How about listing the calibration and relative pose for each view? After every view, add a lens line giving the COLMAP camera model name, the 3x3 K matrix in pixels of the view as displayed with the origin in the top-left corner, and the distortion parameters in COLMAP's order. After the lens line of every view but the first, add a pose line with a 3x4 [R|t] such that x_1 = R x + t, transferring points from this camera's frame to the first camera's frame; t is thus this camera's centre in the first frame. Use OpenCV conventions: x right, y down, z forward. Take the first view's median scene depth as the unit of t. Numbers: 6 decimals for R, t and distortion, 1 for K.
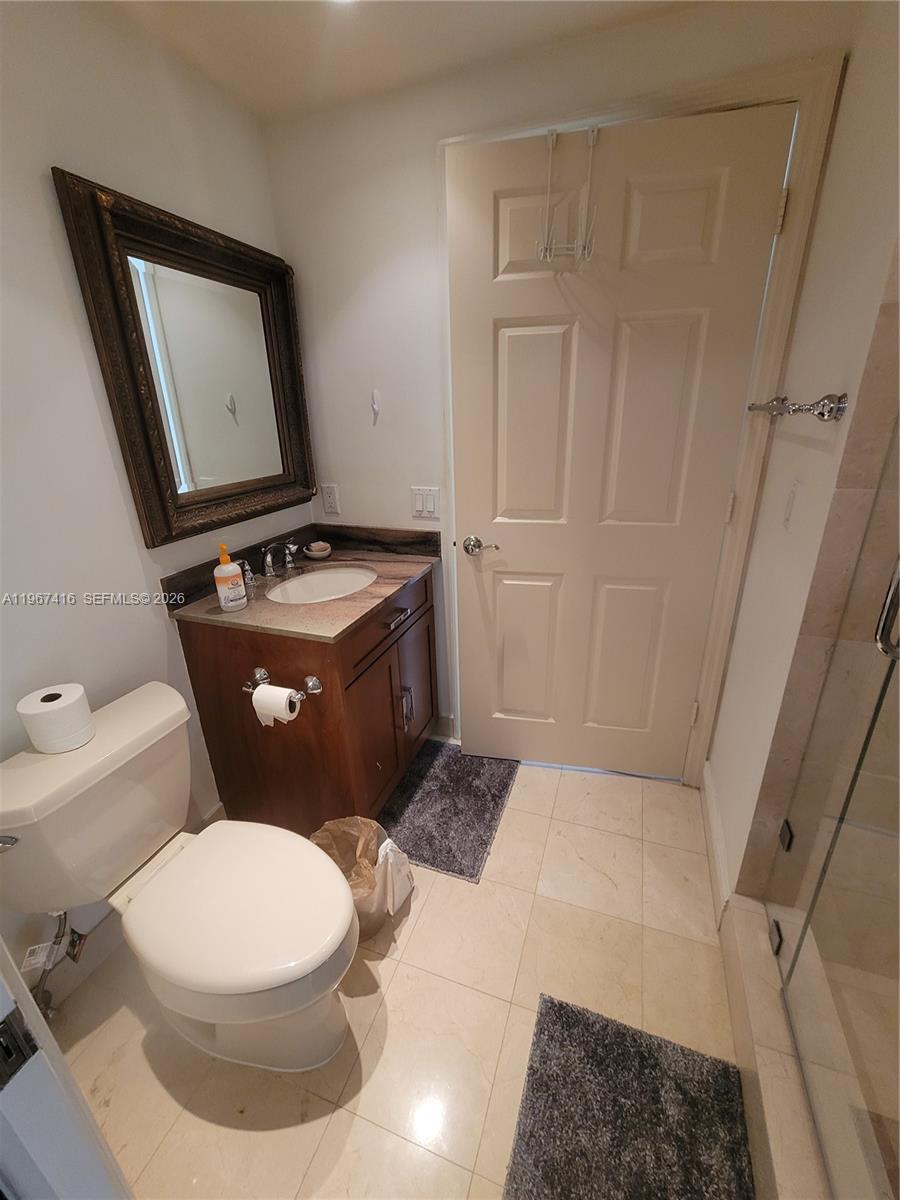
lens RADIAL K [[490.8, 0, 451.6], [0, 490.8, 597.4], [0, 0, 1]] dist [0.001607, 0.000267]
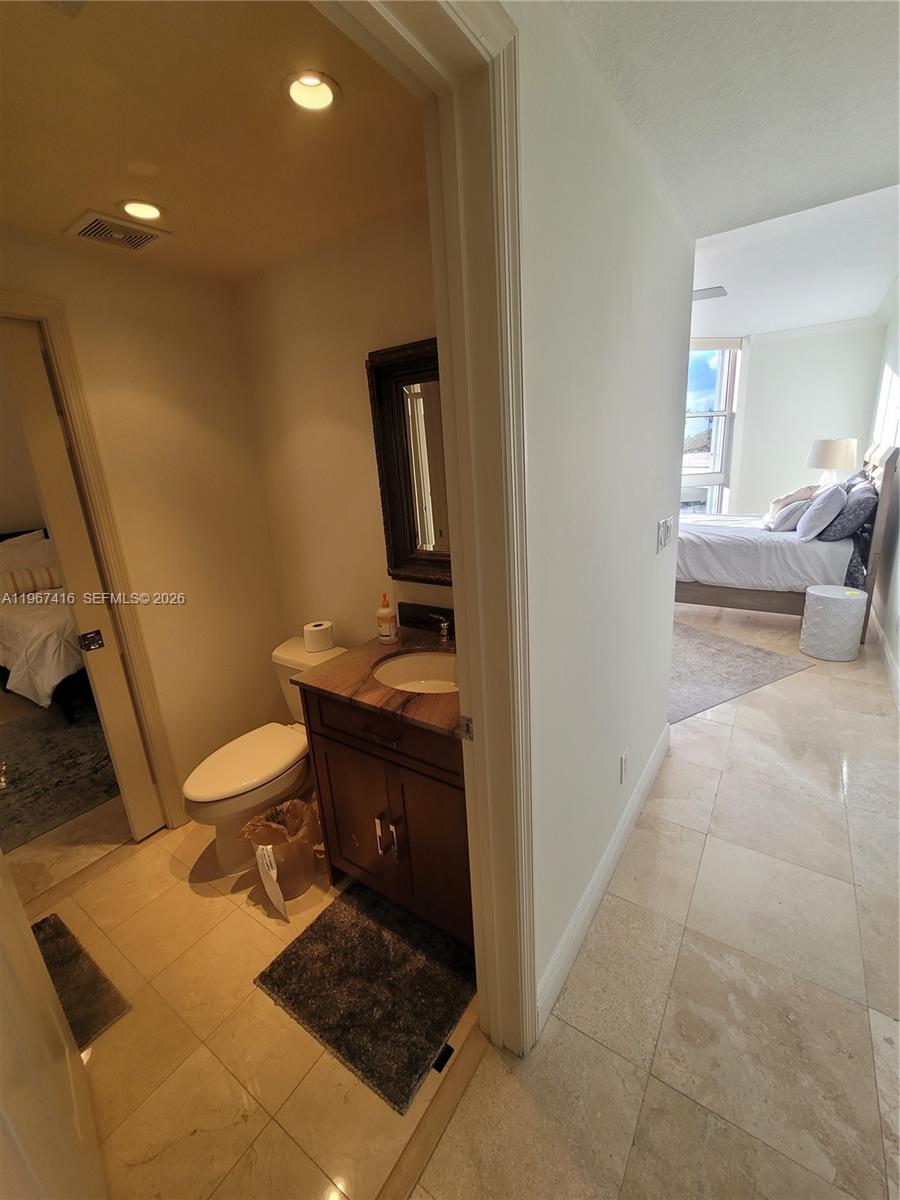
lens RADIAL K [[490.8, 0, 450.5], [0, 490.8, 597.0], [0, 0, 1]] dist [0.001607, 0.000267]
pose [[-0.242389, 0.307022, -0.920318, 0.639535], [-0.287173, 0.883392, 0.370338, -0.583948], [0.926703, 0.354057, -0.125956, 1.242510]]
